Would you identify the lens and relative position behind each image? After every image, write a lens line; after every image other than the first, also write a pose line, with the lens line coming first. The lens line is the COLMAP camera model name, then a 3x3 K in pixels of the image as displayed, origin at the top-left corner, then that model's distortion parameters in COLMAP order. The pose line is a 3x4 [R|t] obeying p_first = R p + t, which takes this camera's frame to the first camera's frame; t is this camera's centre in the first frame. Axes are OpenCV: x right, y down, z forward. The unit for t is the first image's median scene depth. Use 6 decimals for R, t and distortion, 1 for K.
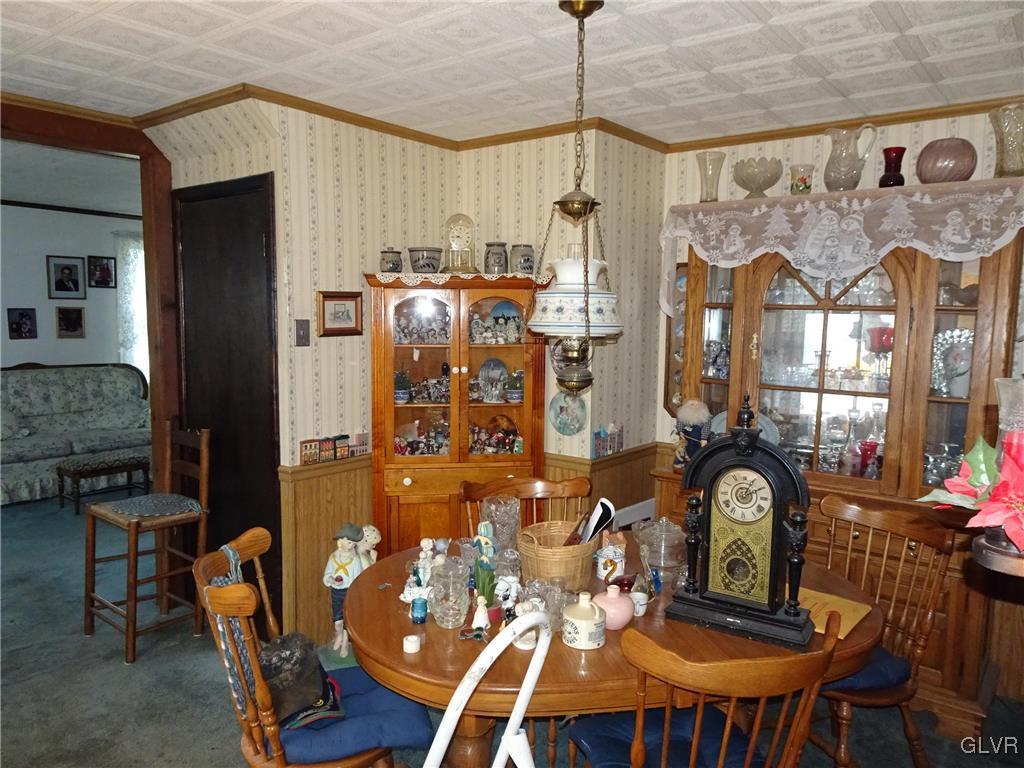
lens RADIAL K [[726.9, 0, 510.7], [0, 726.9, 387.6], [0, 0, 1]] dist [0.013791, -0.008341]
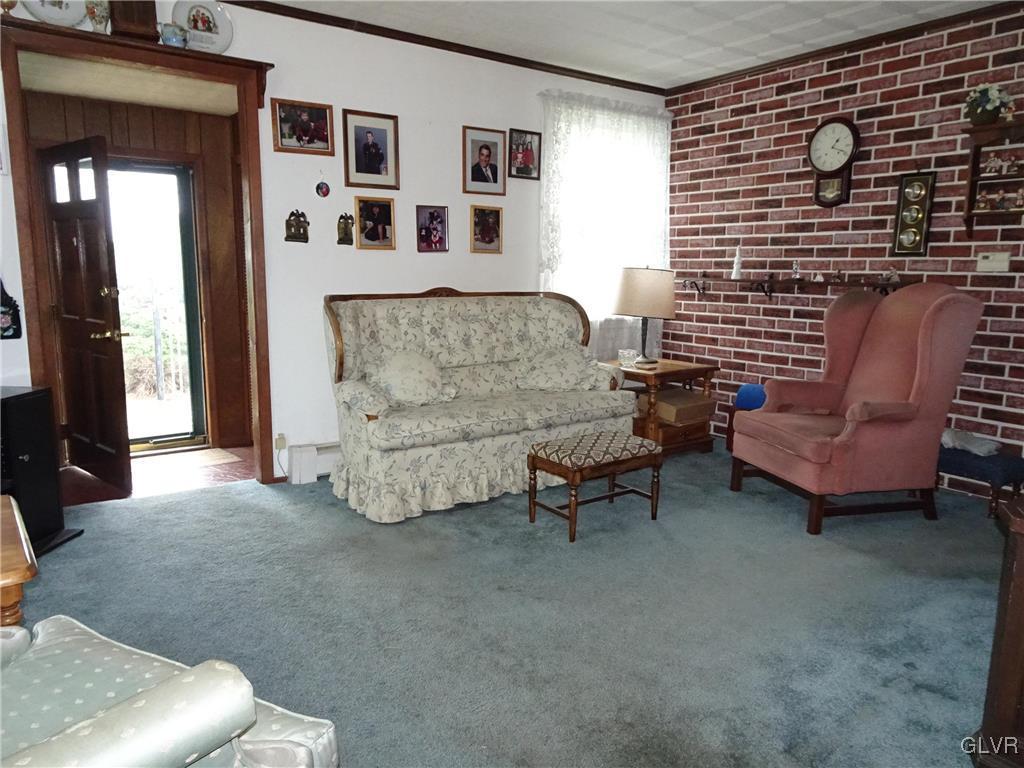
lens RADIAL K [[726.9, 0, 513.5], [0, 726.9, 393.2], [0, 0, 1]] dist [0.013791, -0.008341]
pose [[0.959896, 0.040951, -0.277351, -0.394310], [-0.022602, 0.997358, 0.069036, 0.014964], [0.279445, -0.059999, 0.958285, 0.359638]]
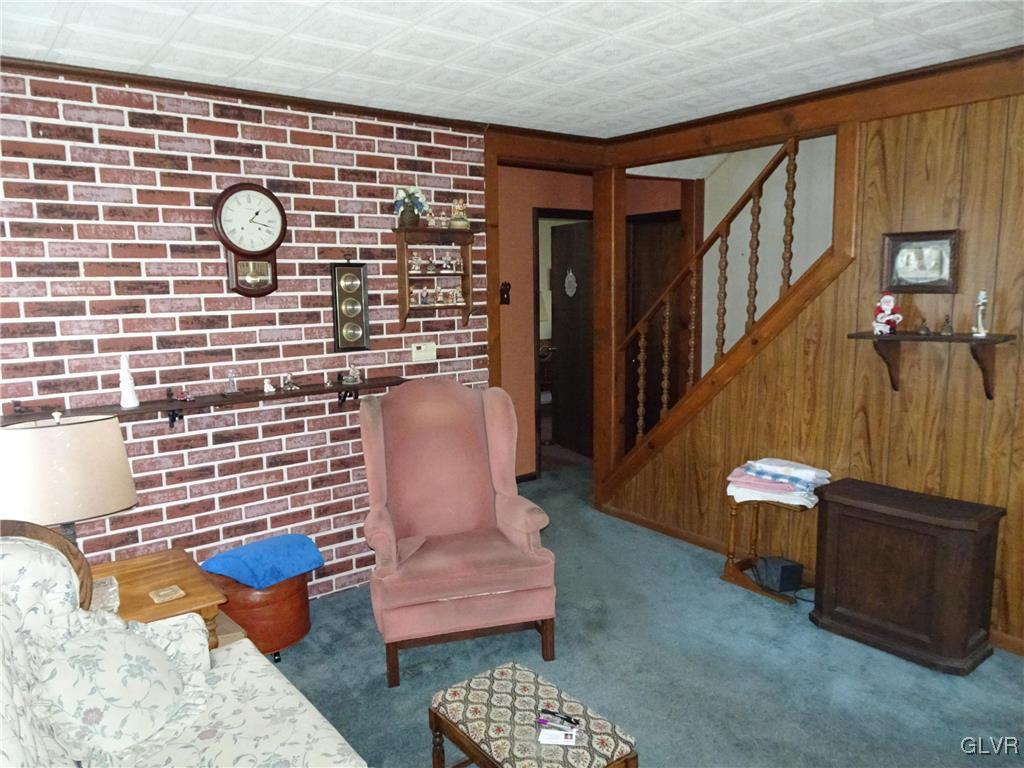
lens RADIAL K [[726.9, 0, 520.3], [0, 726.9, 388.8], [0, 0, 1]] dist [0.013791, -0.008341]
pose [[0.247579, -0.160956, 0.955405, -0.763049], [0.122739, 0.983370, 0.133862, -0.096381], [-0.961062, 0.084124, 0.263217, 0.777284]]
